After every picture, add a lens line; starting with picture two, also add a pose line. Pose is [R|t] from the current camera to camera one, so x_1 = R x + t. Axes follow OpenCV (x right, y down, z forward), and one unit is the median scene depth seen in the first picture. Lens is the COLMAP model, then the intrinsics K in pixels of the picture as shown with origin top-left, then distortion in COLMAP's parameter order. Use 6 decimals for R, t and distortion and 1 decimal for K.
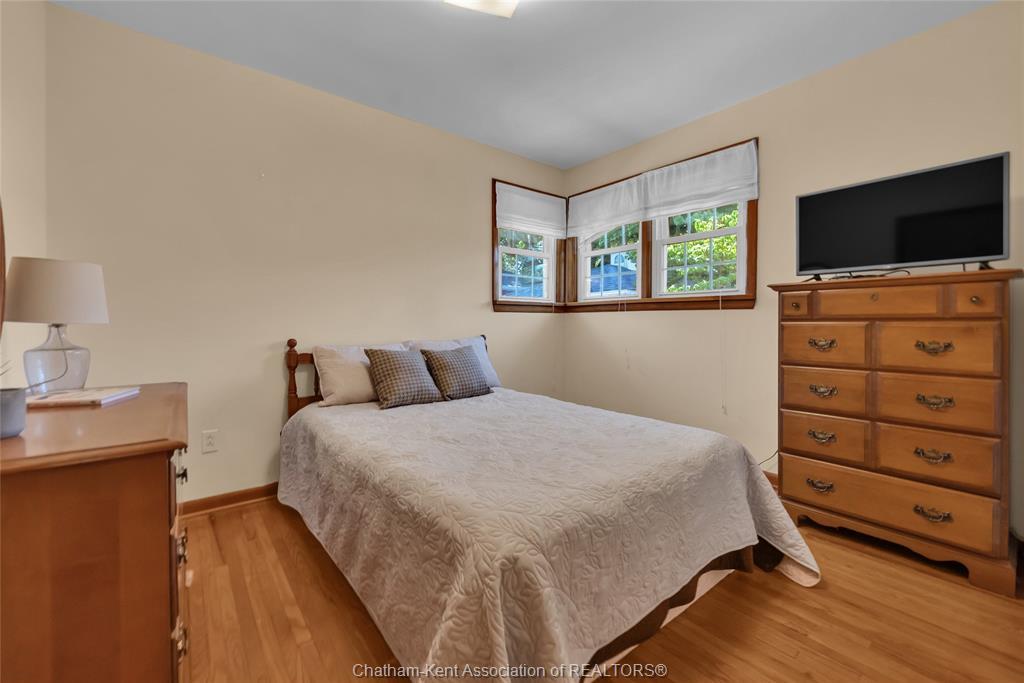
lens RADIAL K [[420.5, 0, 511.8], [0, 420.5, 332.6], [0, 0, 1]] dist [-0.002072, 0.000087]
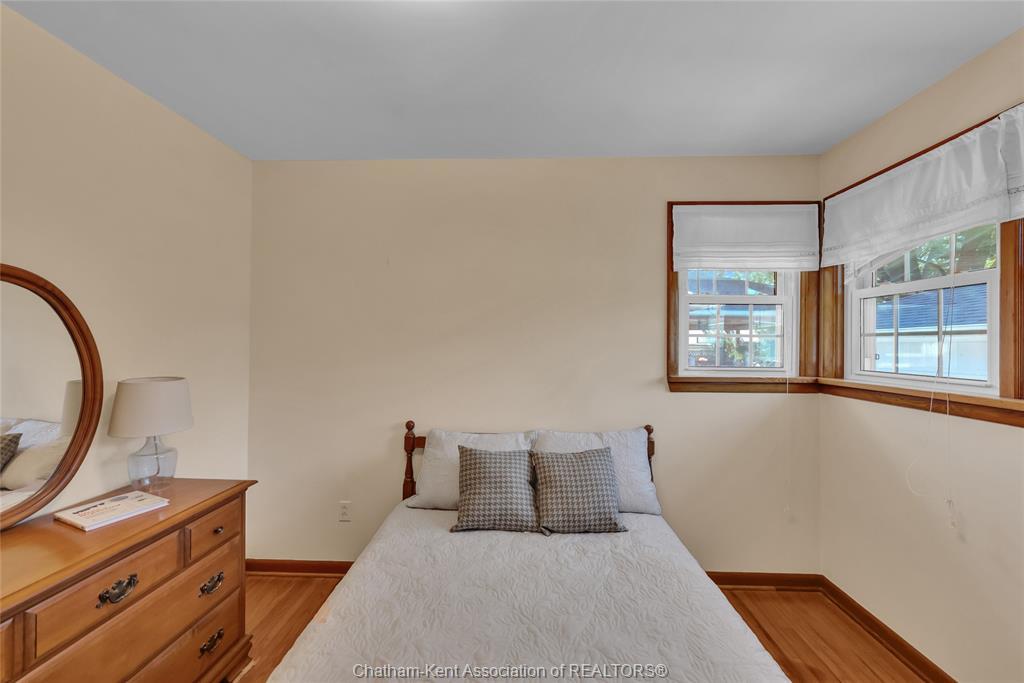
lens RADIAL K [[395.3, 0, 510.3], [0, 395.3, 339.7], [0, 0, 1]] dist [-0.003048, 0.000981]
pose [[0.755023, -0.000450, -0.655698, 0.187389], [-0.020620, 0.999489, -0.024429, -0.115636], [0.655374, 0.031965, 0.754628, 0.337044]]
